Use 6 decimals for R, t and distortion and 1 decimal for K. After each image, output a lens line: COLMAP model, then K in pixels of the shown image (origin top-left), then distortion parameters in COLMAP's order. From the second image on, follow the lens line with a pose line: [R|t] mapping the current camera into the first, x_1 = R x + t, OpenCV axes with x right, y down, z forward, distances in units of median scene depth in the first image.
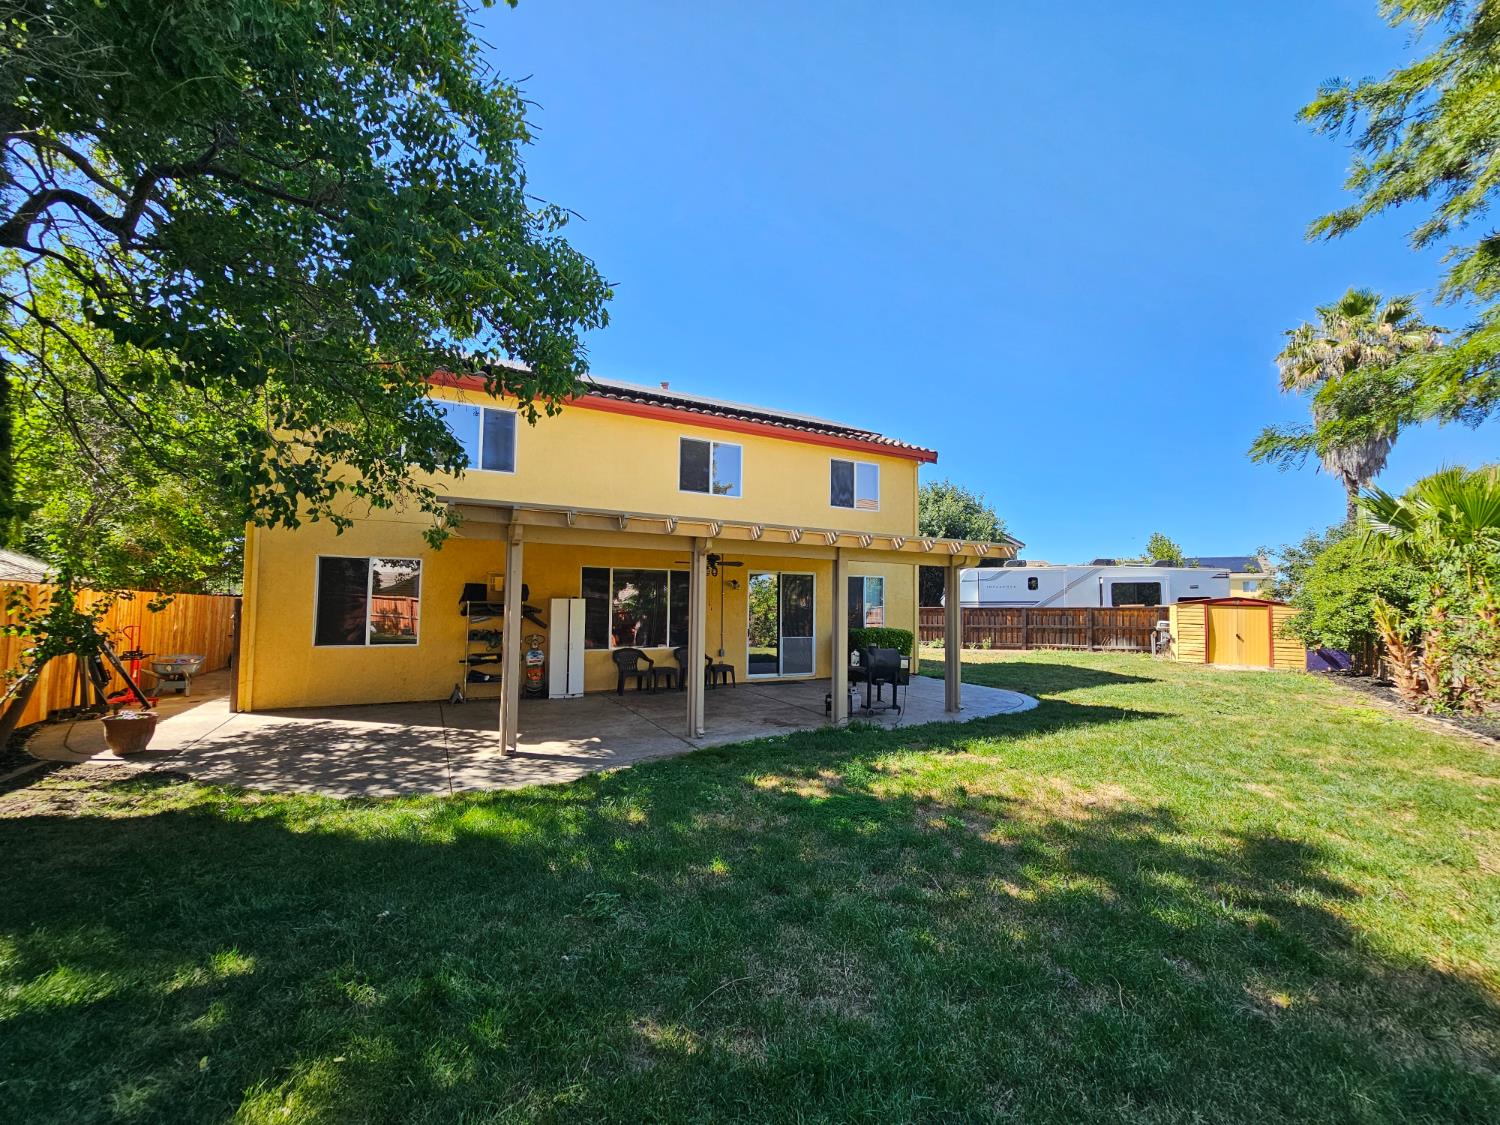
lens RADIAL K [[617.3, 0, 765.7], [0, 617.3, 570.0], [0, 0, 1]] dist [-0.001483, -0.000419]
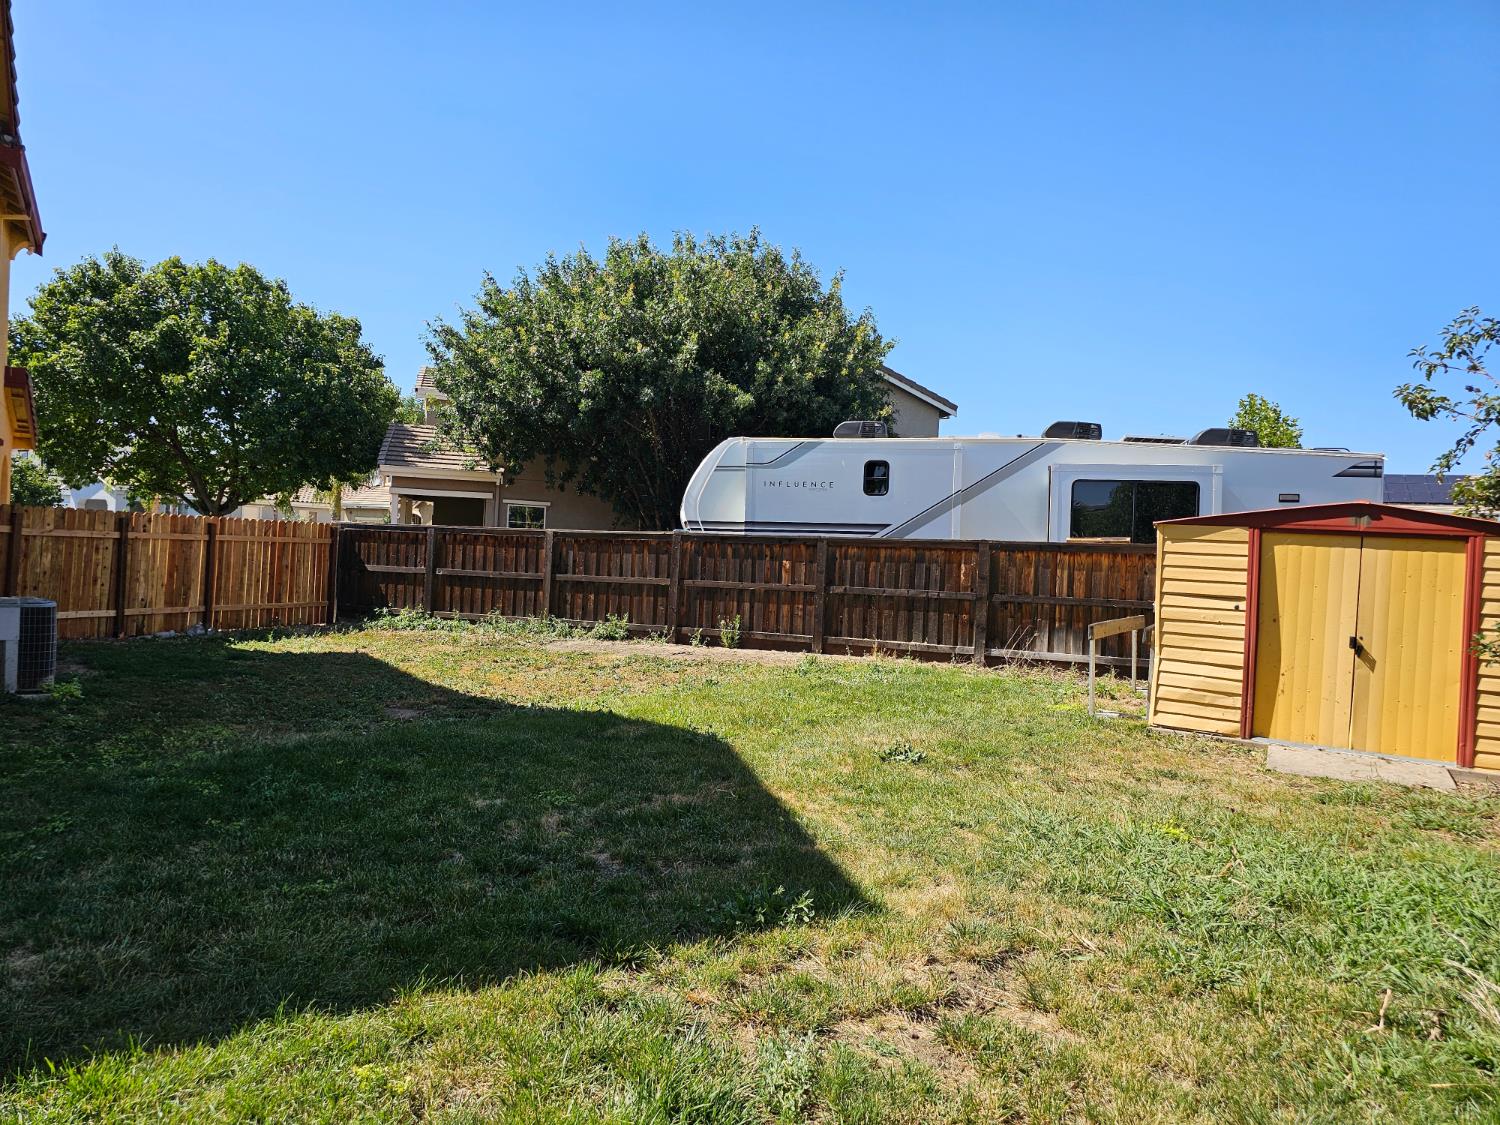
lens RADIAL K [[999.3, 0, 737.1], [0, 999.3, 548.6], [0, 0, 1]] dist [0.052928, -0.046302]
pose [[0.998687, 0.030861, 0.040895, 0.344376], [-0.033291, 0.997635, 0.060134, 0.033476], [-0.038942, -0.061416, 0.997352, 0.412036]]
